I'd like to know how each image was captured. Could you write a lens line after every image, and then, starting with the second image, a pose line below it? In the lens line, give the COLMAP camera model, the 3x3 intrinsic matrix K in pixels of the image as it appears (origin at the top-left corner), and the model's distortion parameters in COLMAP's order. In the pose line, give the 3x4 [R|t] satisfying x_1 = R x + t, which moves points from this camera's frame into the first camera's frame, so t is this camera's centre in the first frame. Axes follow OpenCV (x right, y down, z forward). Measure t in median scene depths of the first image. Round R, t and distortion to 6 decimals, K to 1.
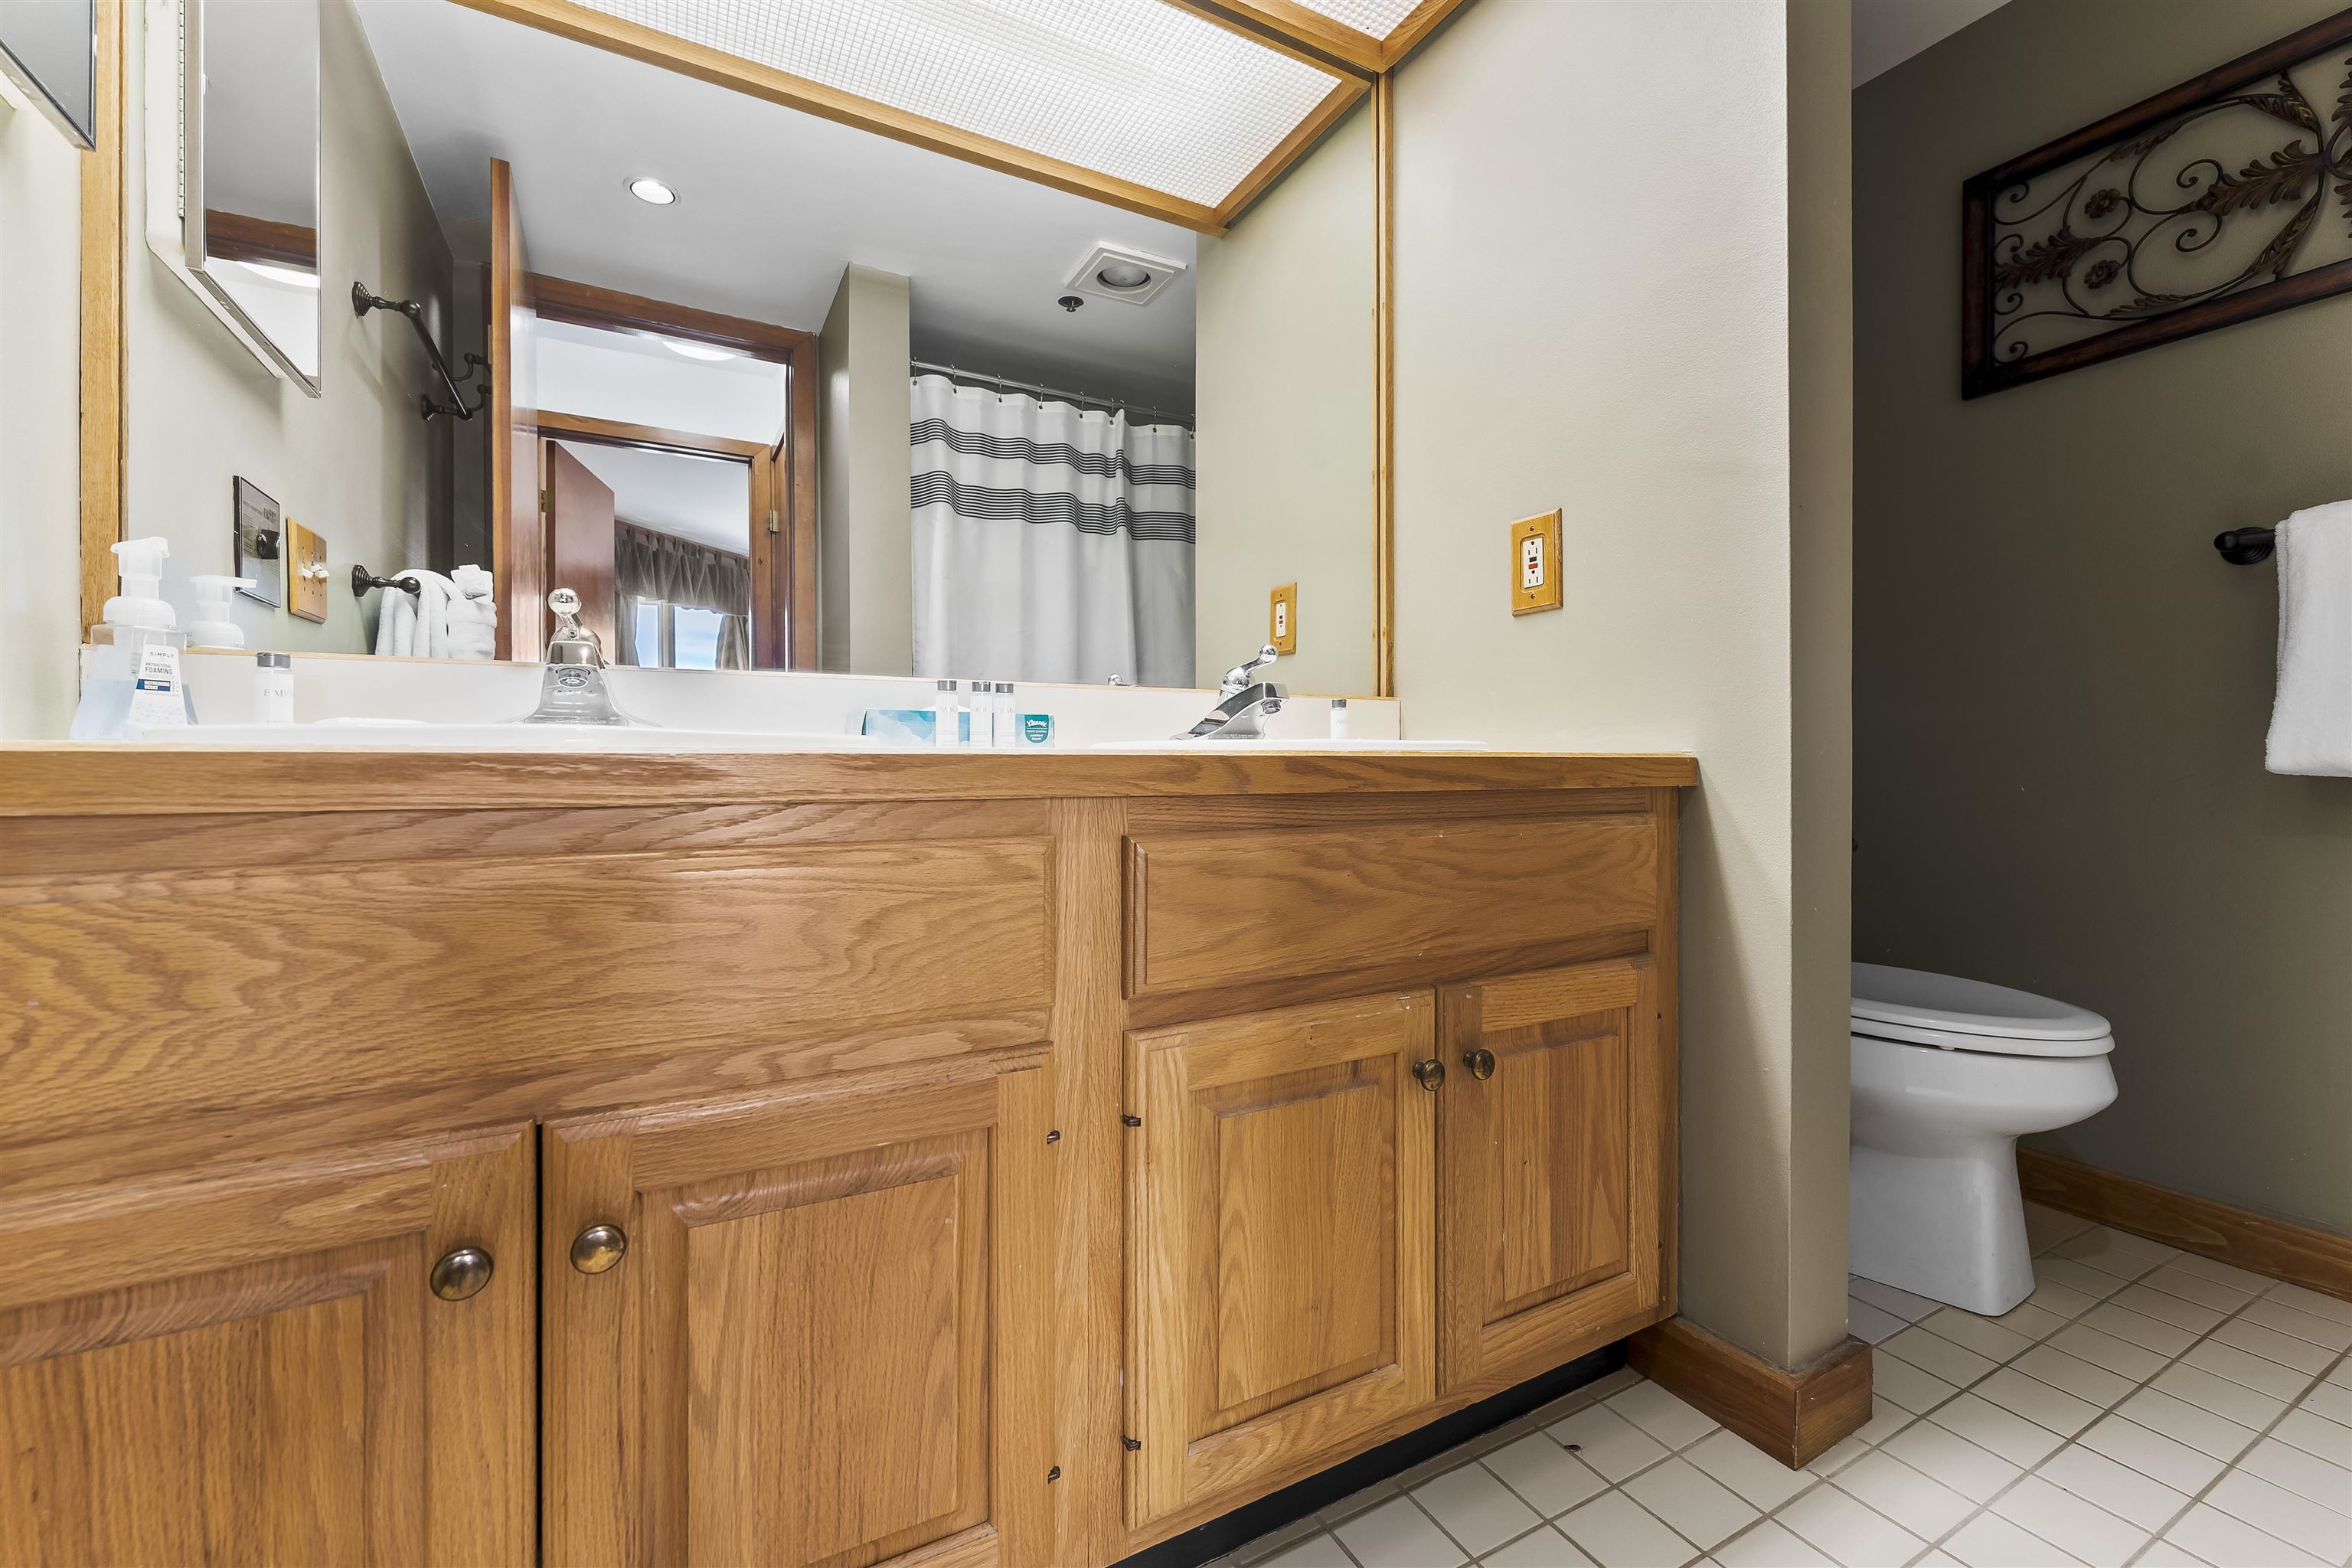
lens RADIAL K [[965.2, 0, 1180.7], [0, 965.2, 769.9], [0, 0, 1]] dist [0.004154, 0.000021]
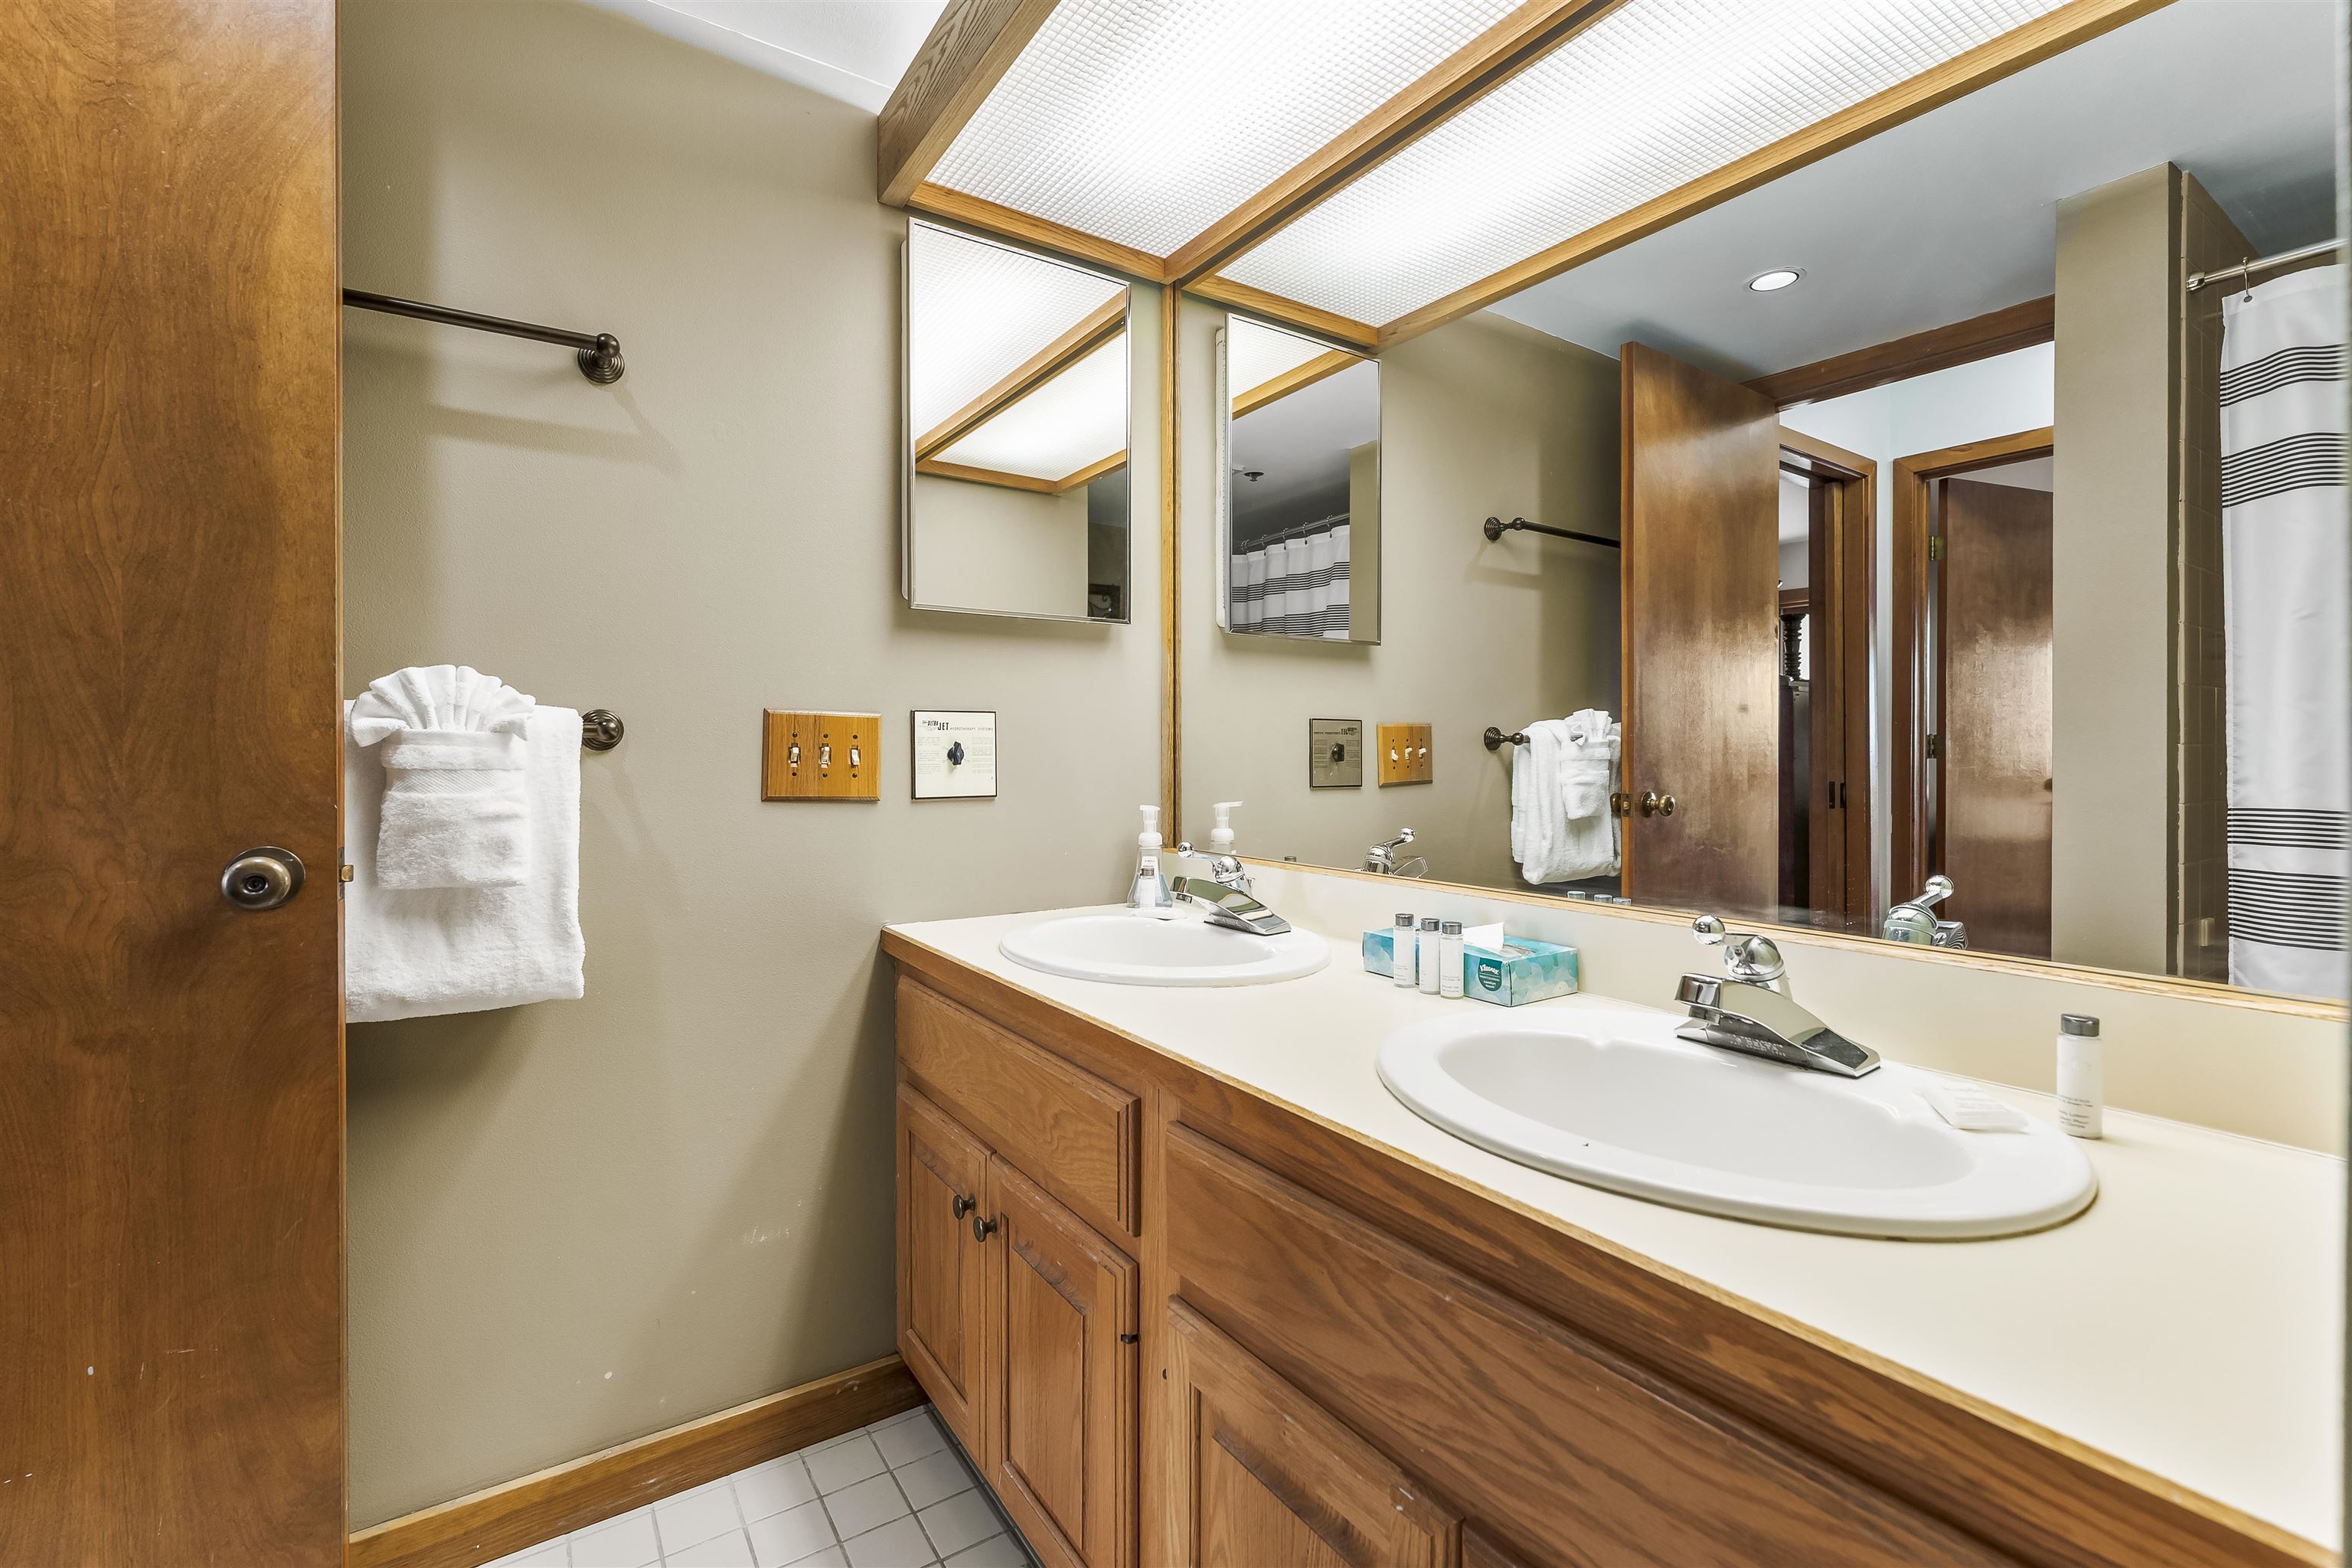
lens RADIAL K [[1027.9, 0, 1171.7], [0, 1027.9, 768.7], [0, 0, 1]] dist [-0.003909, 0.000105]
pose [[0.080171, 0.014424, -0.996677, 0.912103], [-0.004006, 0.999892, 0.014148, -0.290119], [0.996773, 0.002858, 0.080220, 0.731806]]
